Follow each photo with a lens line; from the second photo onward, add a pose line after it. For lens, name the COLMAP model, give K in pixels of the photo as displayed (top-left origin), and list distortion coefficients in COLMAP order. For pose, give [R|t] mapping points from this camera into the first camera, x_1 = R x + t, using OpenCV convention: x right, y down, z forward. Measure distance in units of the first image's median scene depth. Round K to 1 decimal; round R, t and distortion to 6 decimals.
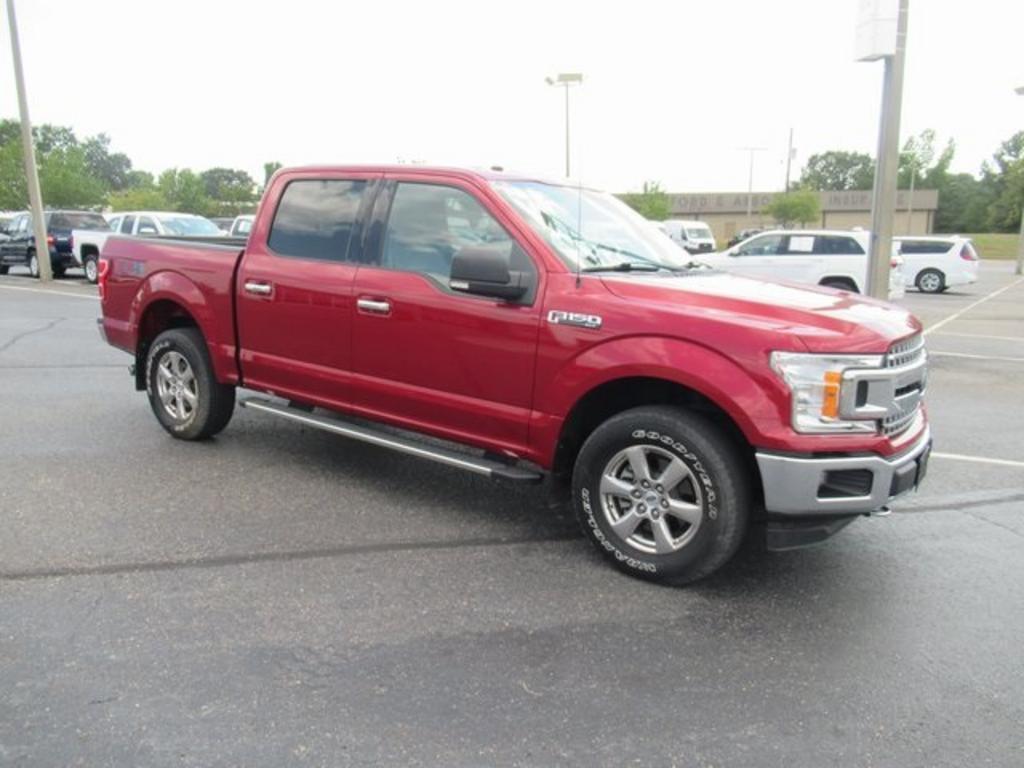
lens RADIAL K [[759.3, 0, 509.2], [0, 759.3, 380.6], [0, 0, 1]] dist [-0.007648, 0.001820]
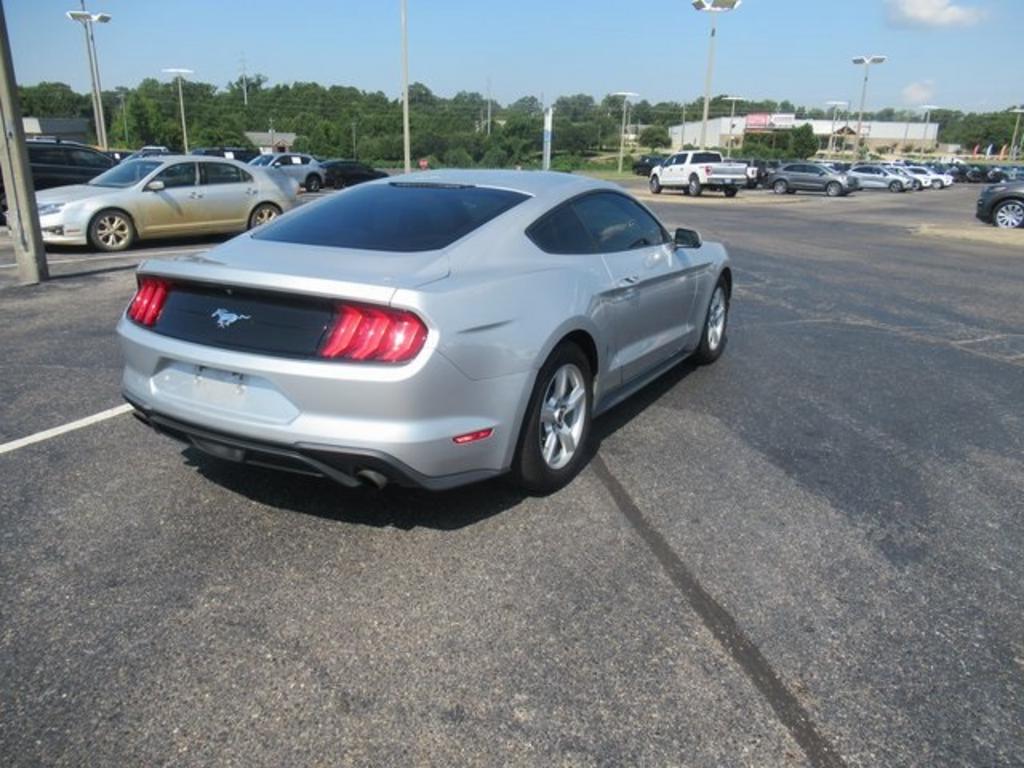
lens RADIAL K [[759.3, 0, 509.2], [0, 759.3, 380.6], [0, 0, 1]] dist [-0.007648, 0.001820]
pose [[0.051816, -0.297300, 0.953377, -0.064004], [0.169582, 0.943414, 0.284977, -0.012868], [-0.984153, 0.146909, 0.099301, 0.068853]]
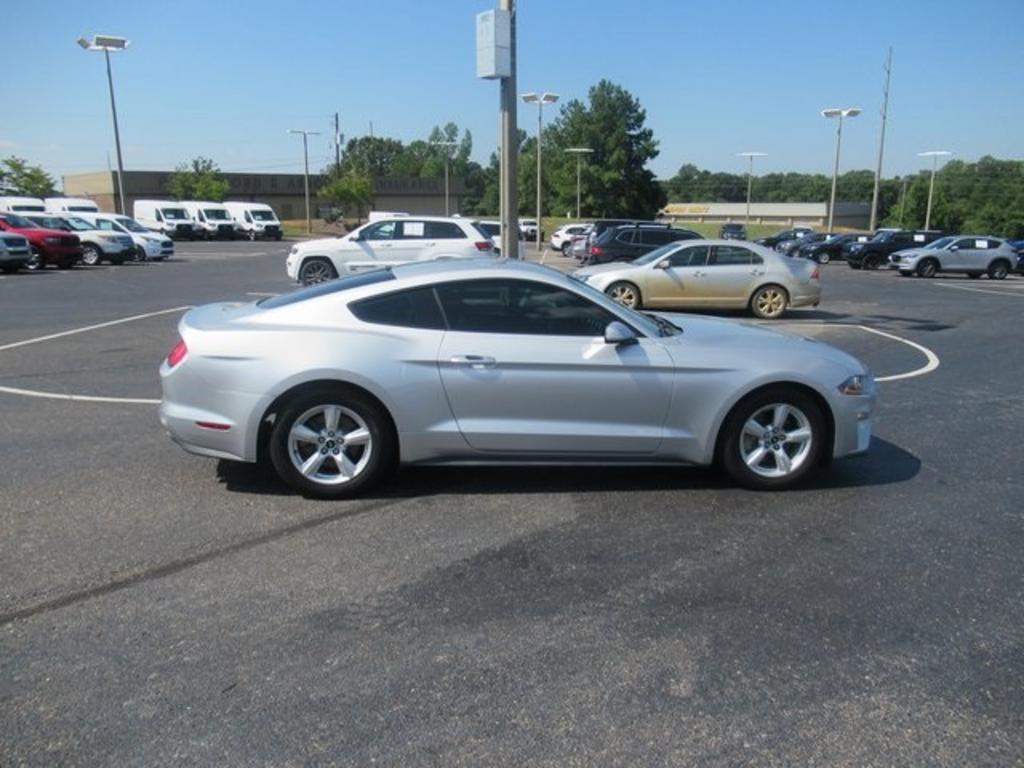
lens RADIAL K [[759.3, 0, 509.2], [0, 759.3, 380.6], [0, 0, 1]] dist [-0.007648, 0.001820]
pose [[0.838210, -0.113829, 0.533336, -0.032405], [0.100604, 0.993464, 0.053920, -0.001103], [-0.535988, 0.008459, 0.844183, -0.005395]]
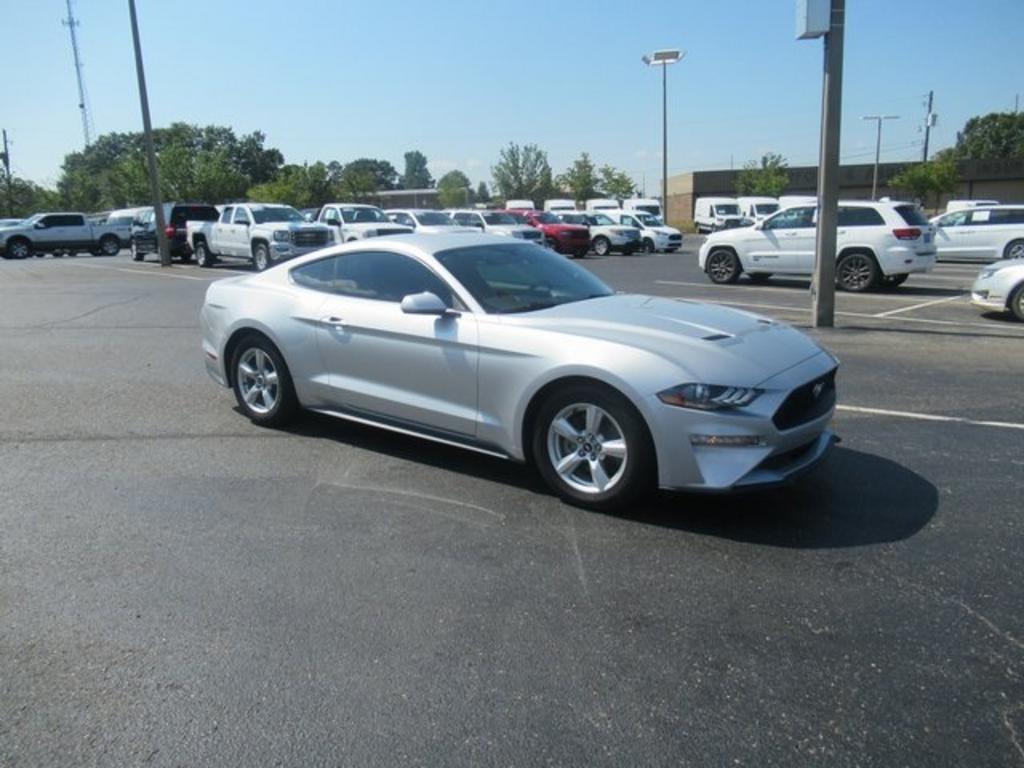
lens RADIAL K [[758.0, 0, 507.5], [0, 758.0, 383.6], [0, 0, 1]] dist [-0.003622, 0.001277]
pose [[0.984015, 0.011515, -0.177712, 0.037387], [-0.007007, 0.999638, 0.025973, 0.004999], [0.177947, -0.024312, 0.983740, -0.018729]]
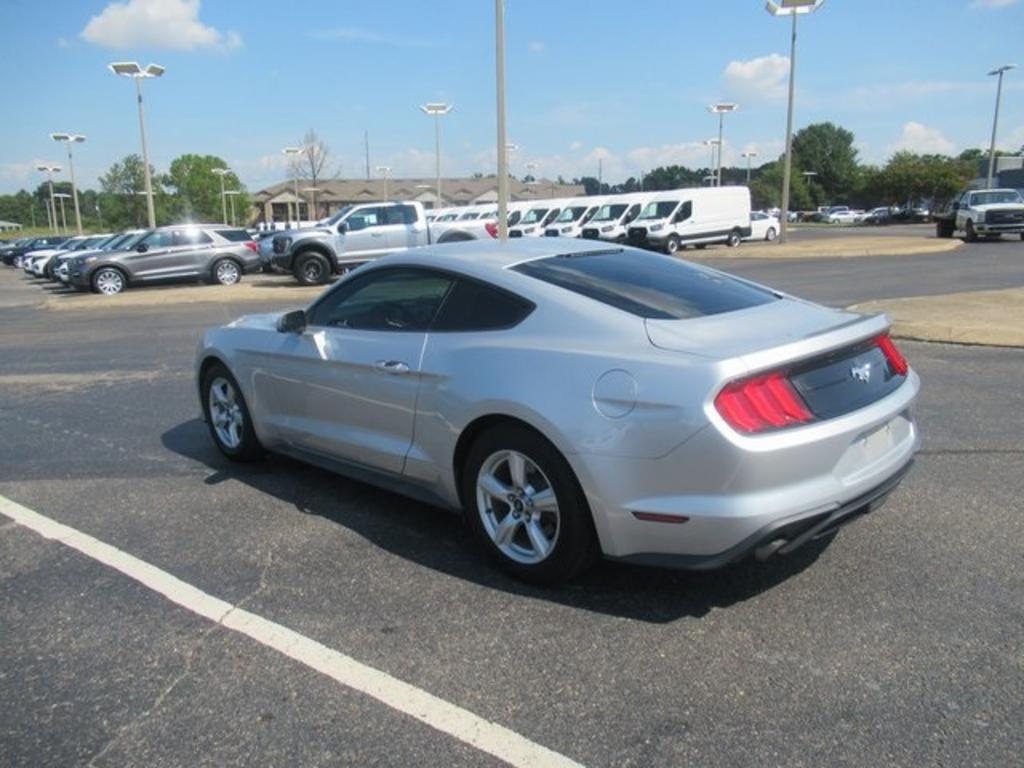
lens RADIAL K [[759.3, 0, 509.2], [0, 759.3, 380.6], [0, 0, 1]] dist [-0.007648, 0.001820]
pose [[-0.946162, -0.046647, 0.320313, -0.008759], [0.083257, 0.921198, 0.380083, -0.026962], [-0.312801, 0.386288, -0.867719, 0.145488]]
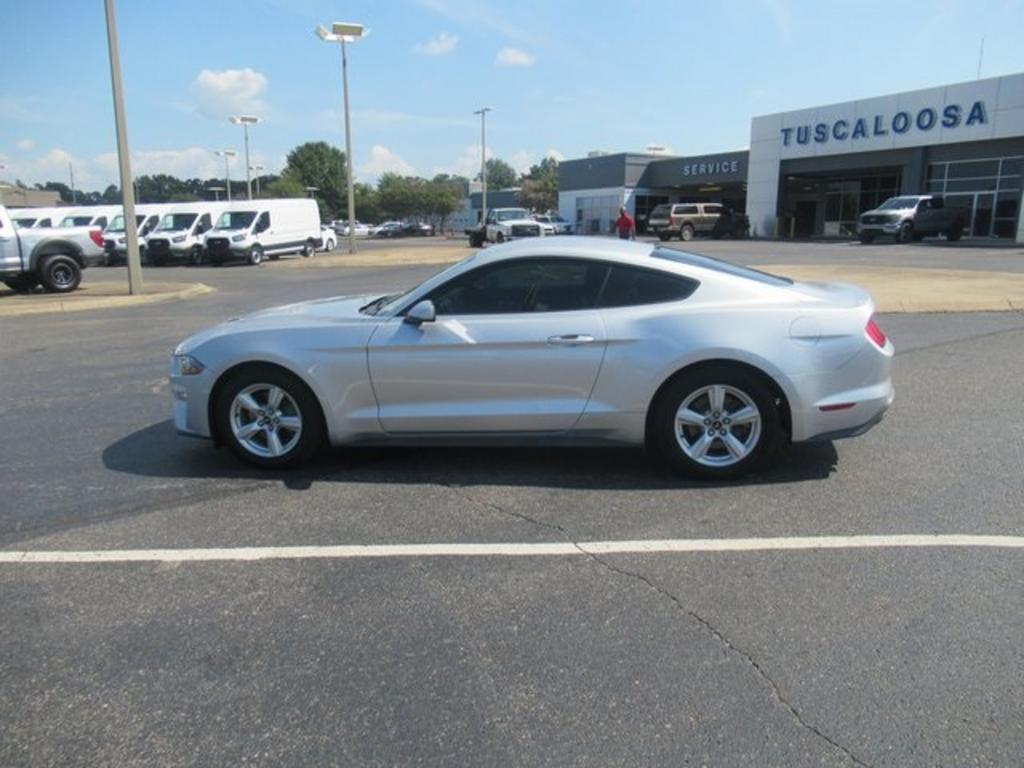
lens RADIAL K [[759.3, 0, 509.2], [0, 759.3, 380.6], [0, 0, 1]] dist [-0.007648, 0.001820]
pose [[-0.953924, 0.067657, -0.292320, 0.050325], [-0.049499, 0.925413, 0.375715, -0.029440], [0.295937, 0.372873, -0.879424, 0.160462]]
